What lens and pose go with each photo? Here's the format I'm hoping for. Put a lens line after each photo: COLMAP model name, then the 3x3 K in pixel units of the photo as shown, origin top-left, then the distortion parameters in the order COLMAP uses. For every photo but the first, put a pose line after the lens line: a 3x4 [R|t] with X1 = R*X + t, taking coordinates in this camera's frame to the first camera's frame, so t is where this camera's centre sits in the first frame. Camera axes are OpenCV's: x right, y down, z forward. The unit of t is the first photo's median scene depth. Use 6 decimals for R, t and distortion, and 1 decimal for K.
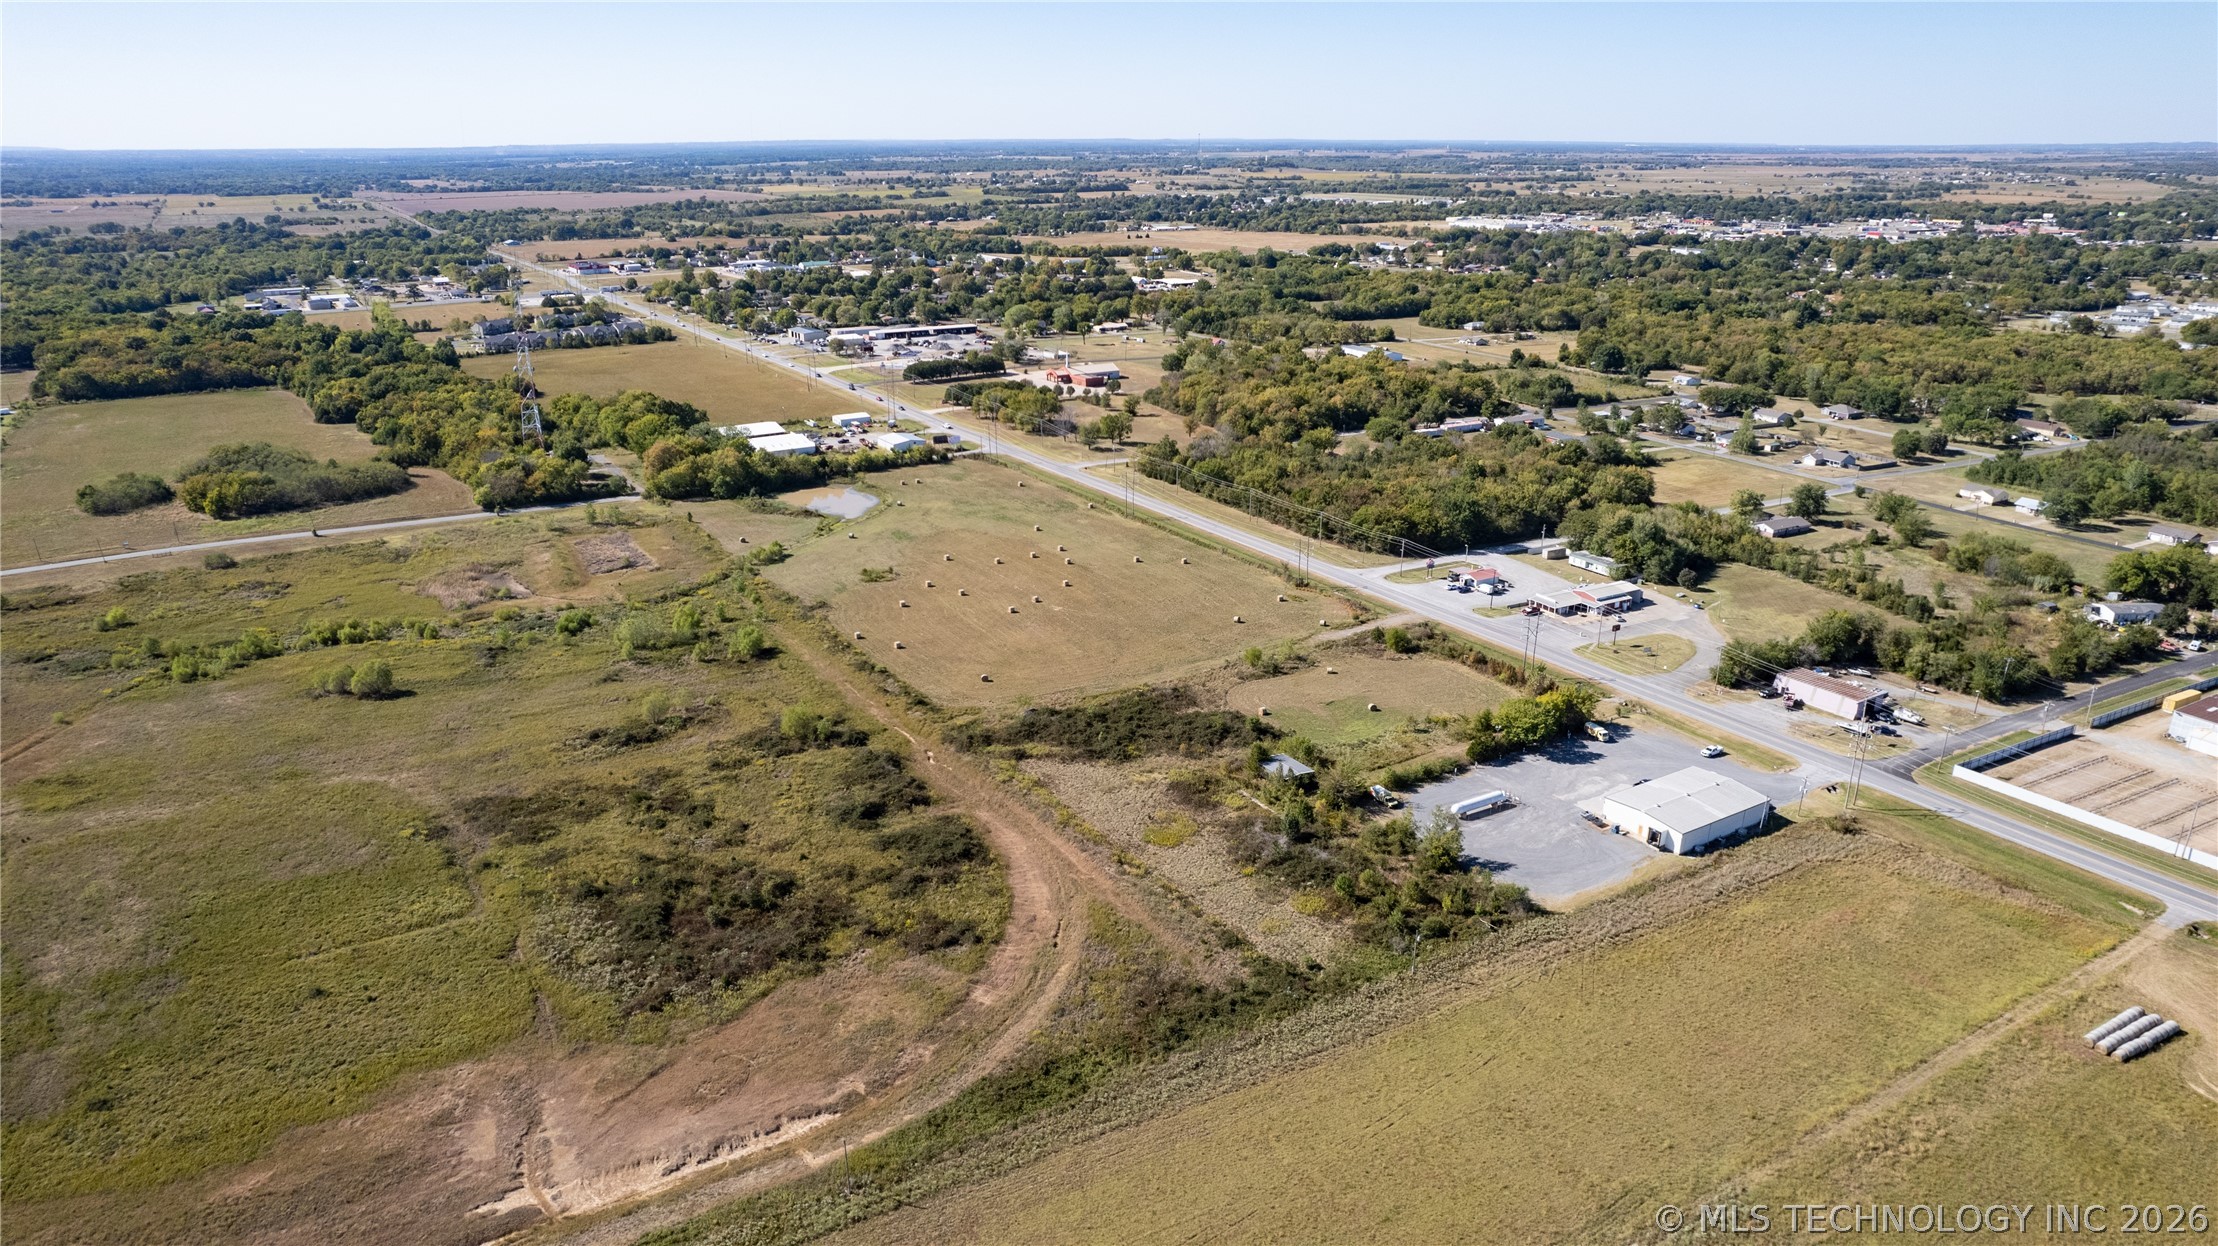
lens RADIAL K [[1425.7, 0, 1098.5], [0, 1425.7, 619.9], [0, 0, 1]] dist [-0.079783, 0.072789]
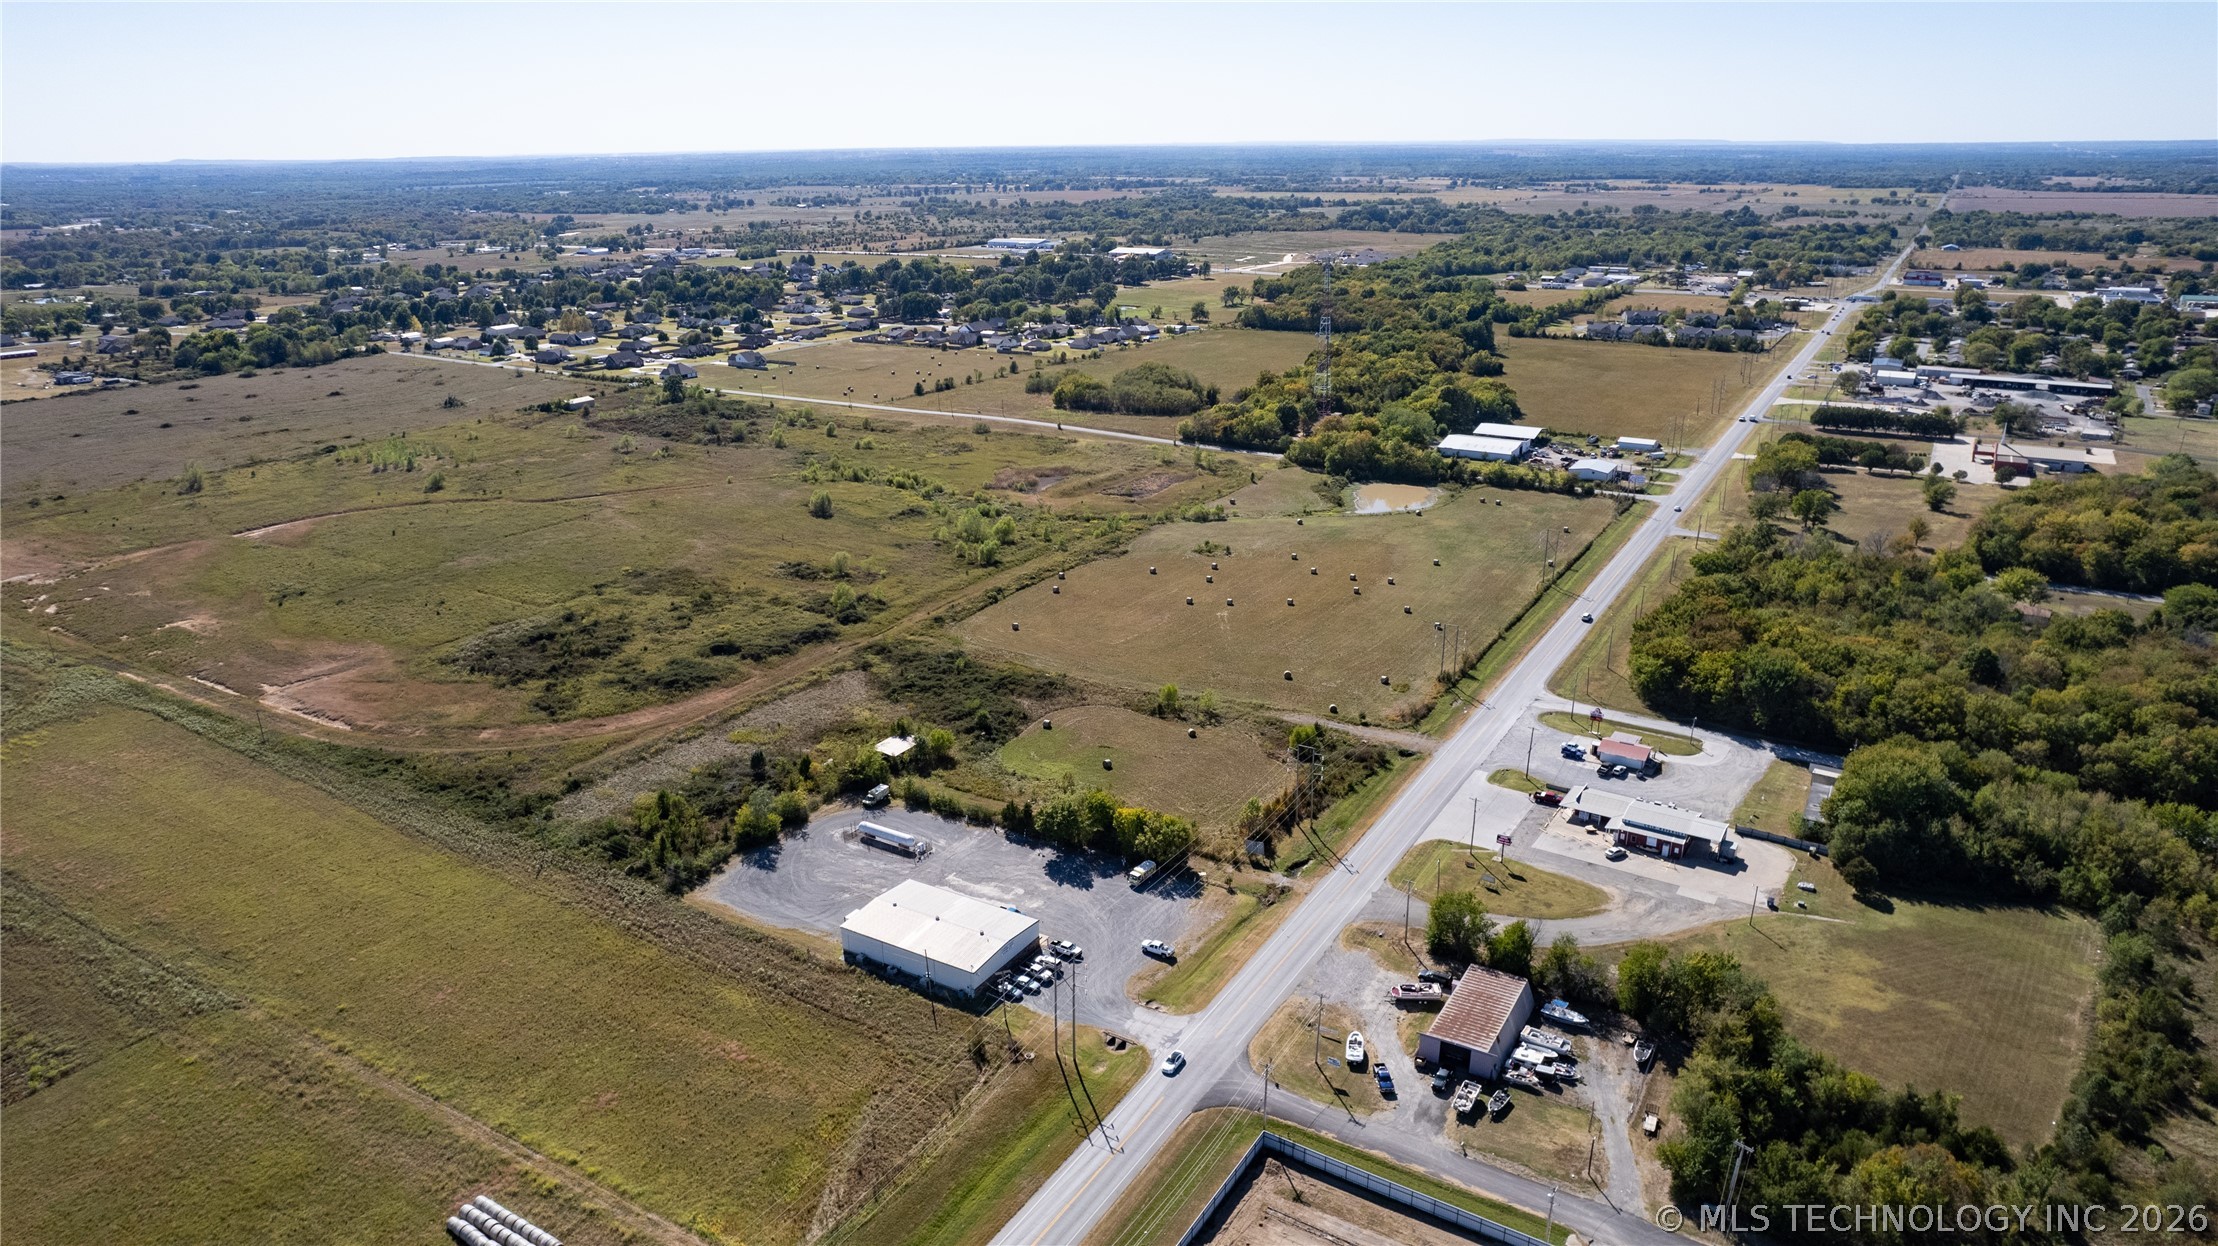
lens RADIAL K [[1425.7, 0, 1098.5], [0, 1425.7, 619.9], [0, 0, 1]] dist [-0.079783, 0.072789]
pose [[0.460126, 0.284941, -0.840888, 0.929134], [-0.281185, 0.945117, 0.166398, -0.175457], [0.842152, 0.159881, 0.514994, 0.509641]]
